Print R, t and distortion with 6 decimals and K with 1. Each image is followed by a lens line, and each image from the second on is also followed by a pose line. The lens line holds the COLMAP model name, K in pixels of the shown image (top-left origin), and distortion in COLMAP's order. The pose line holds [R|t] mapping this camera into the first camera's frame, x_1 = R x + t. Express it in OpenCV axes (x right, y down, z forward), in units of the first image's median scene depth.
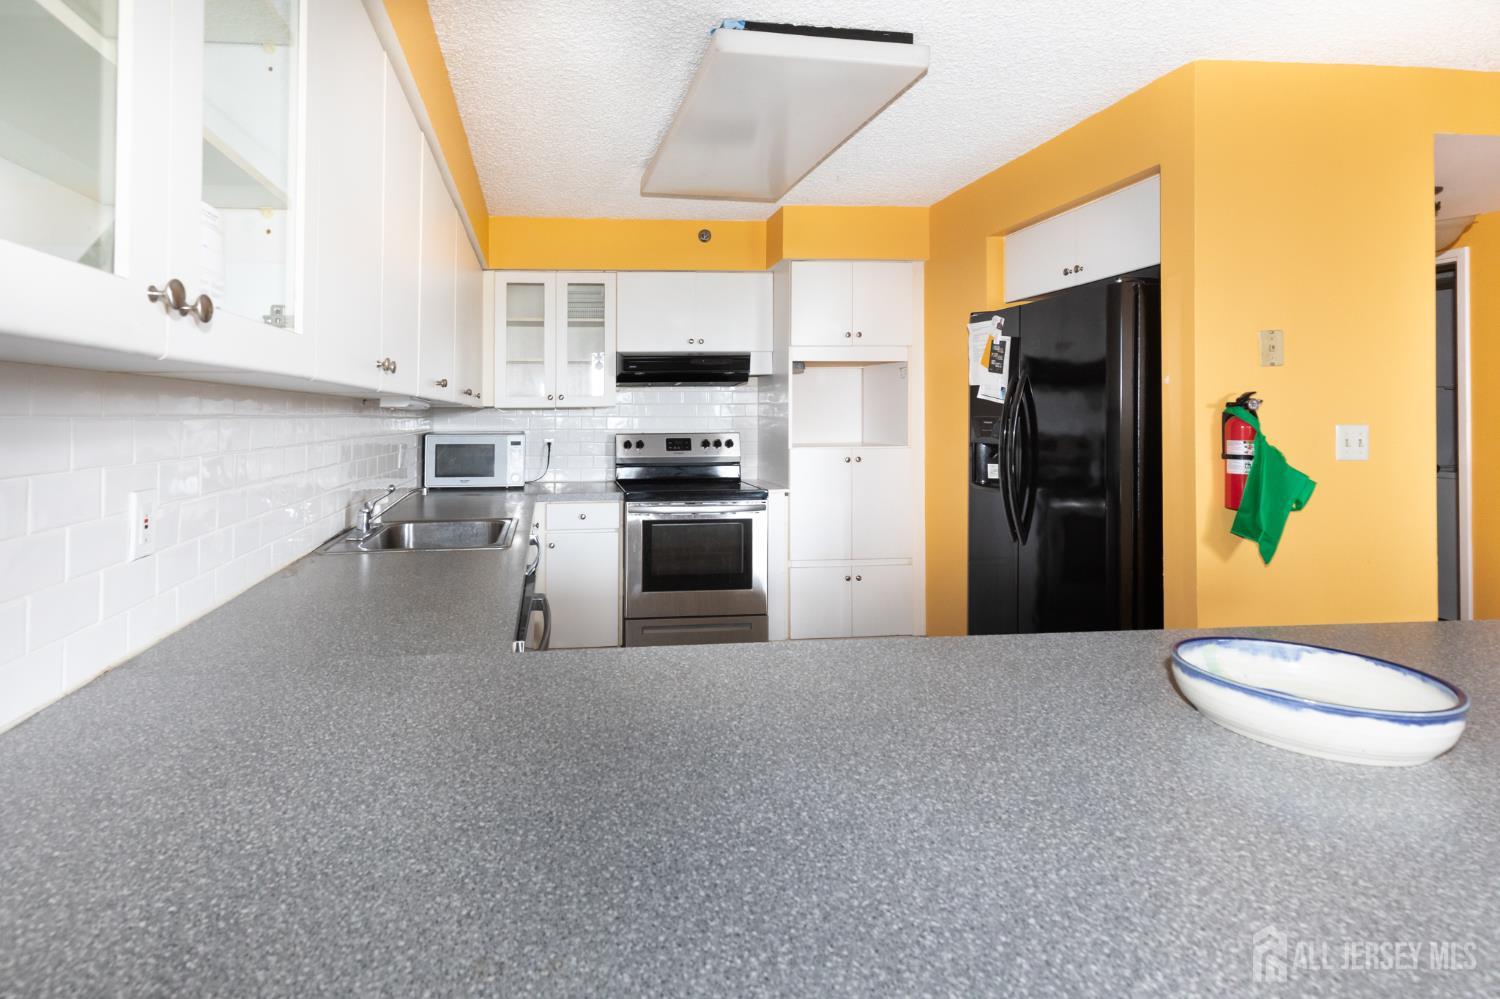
lens RADIAL K [[763.6, 0, 657.5], [0, 763.6, 414.0], [0, 0, 1]] dist [0.007704, -0.001026]
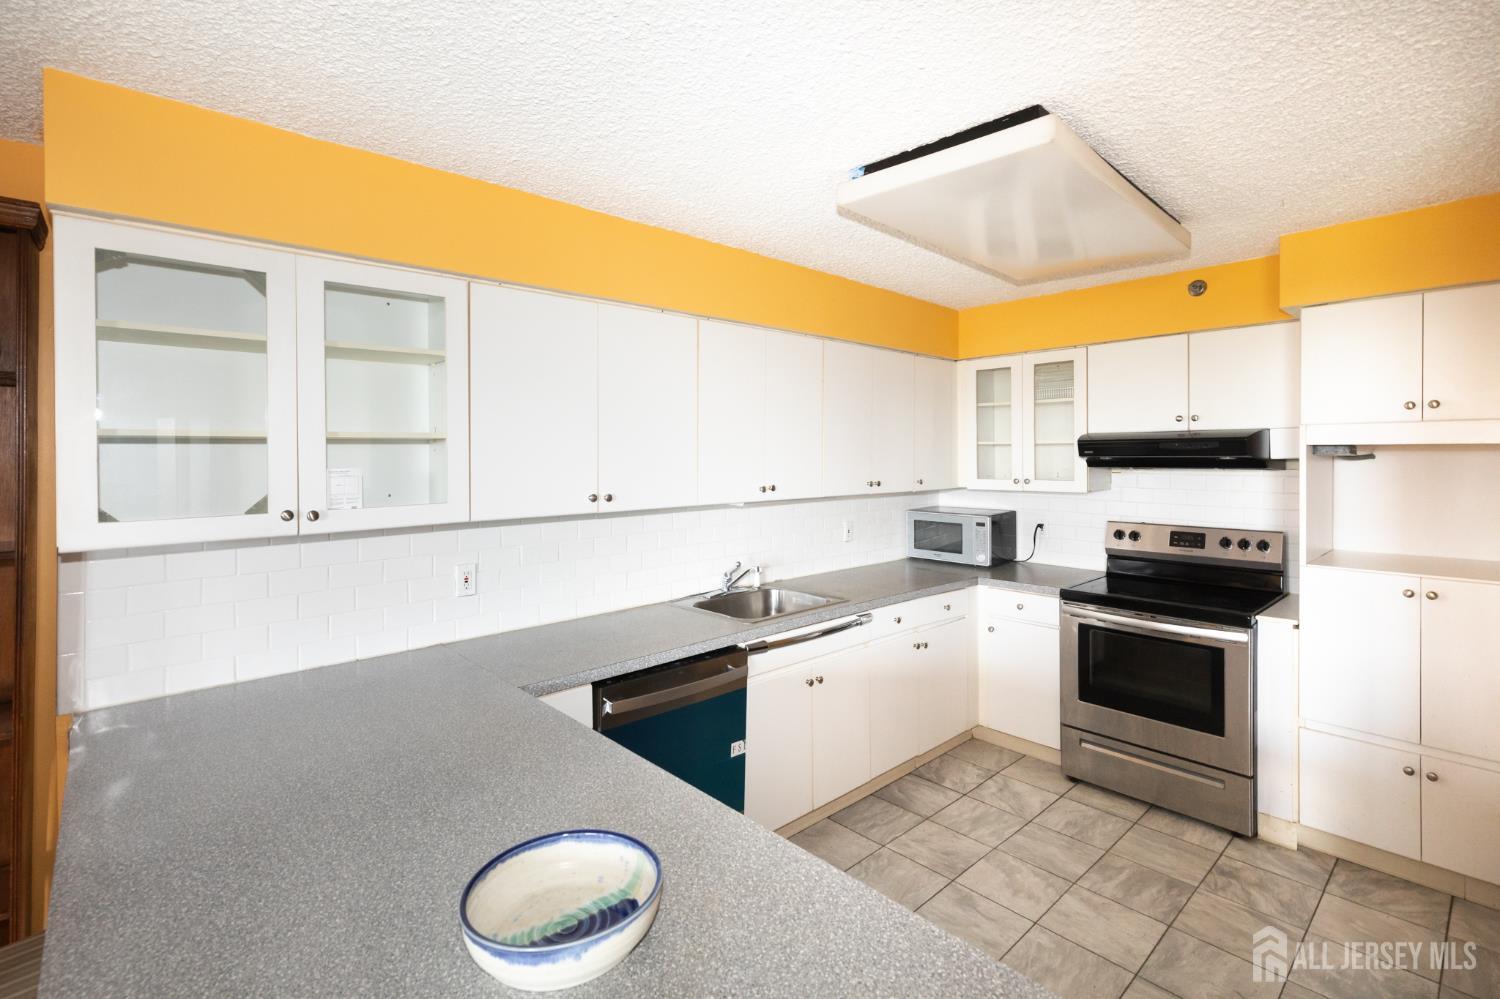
lens RADIAL K [[712.4, 0, 695.0], [0, 712.4, 462.2], [0, 0, 1]] dist [0.012324, -0.002591]
pose [[0.565992, 0.009383, -0.824357, 0.409922], [0.005840, 0.999865, 0.015390, -0.066774], [0.824390, -0.013525, 0.565861, 0.134118]]
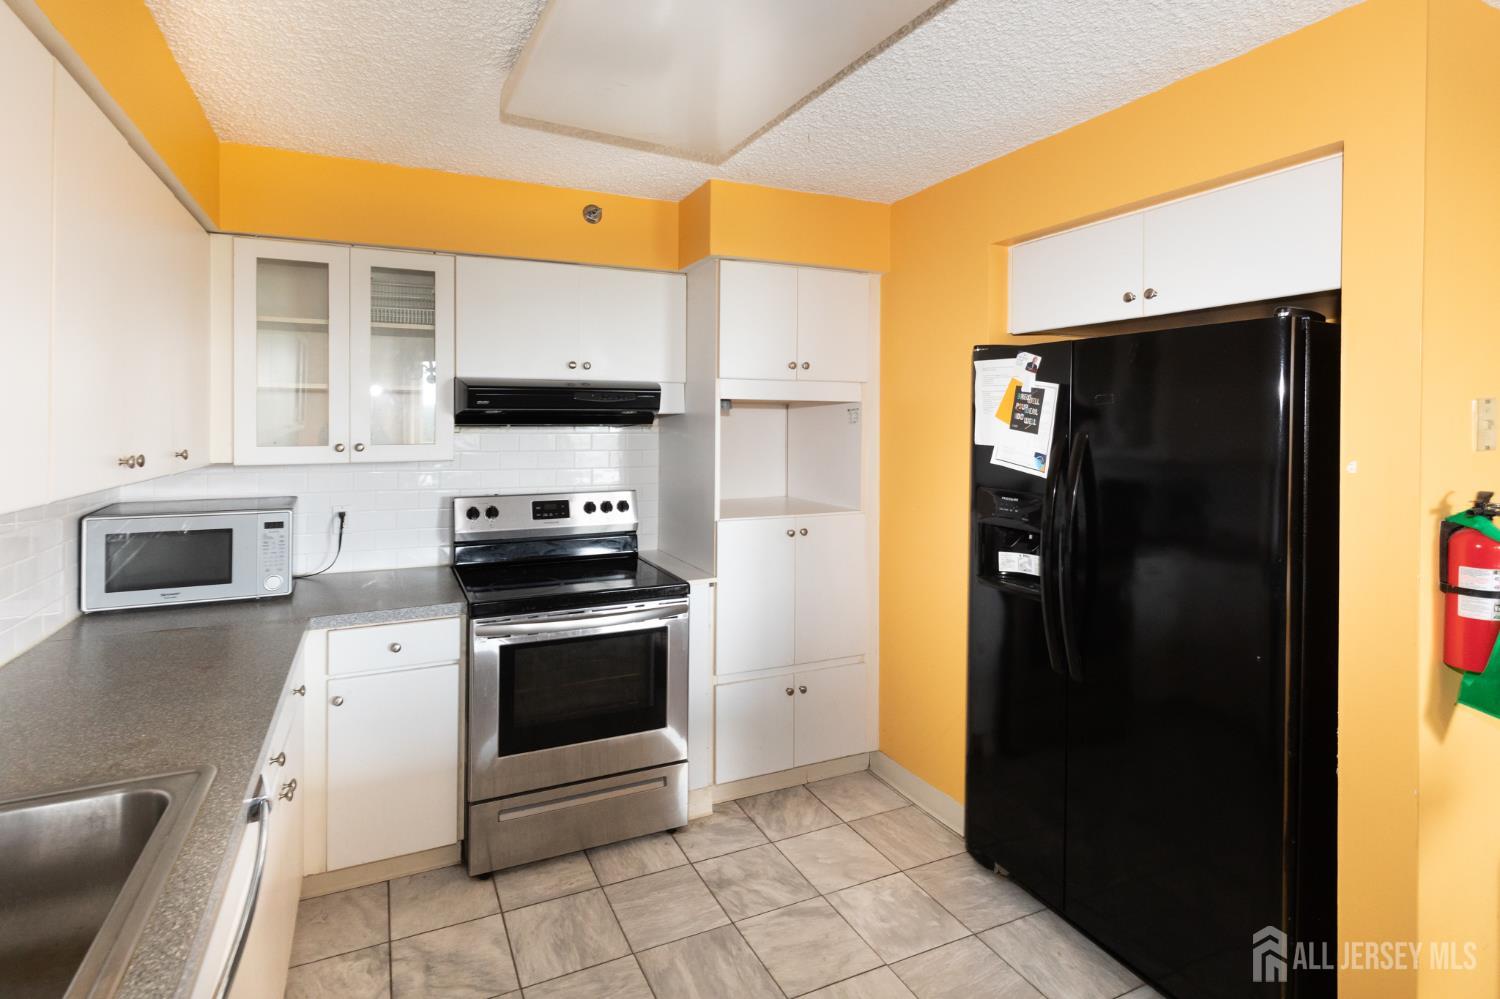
lens RADIAL K [[712.4, 0, 750.6], [0, 712.4, 429.8], [0, 0, 1]] dist [0.012324, -0.002591]
pose [[0.942772, 0.002072, 0.333432, -0.020134], [-0.006907, 0.999887, 0.013315, -0.049495], [-0.333367, -0.014856, 0.942680, 0.356359]]
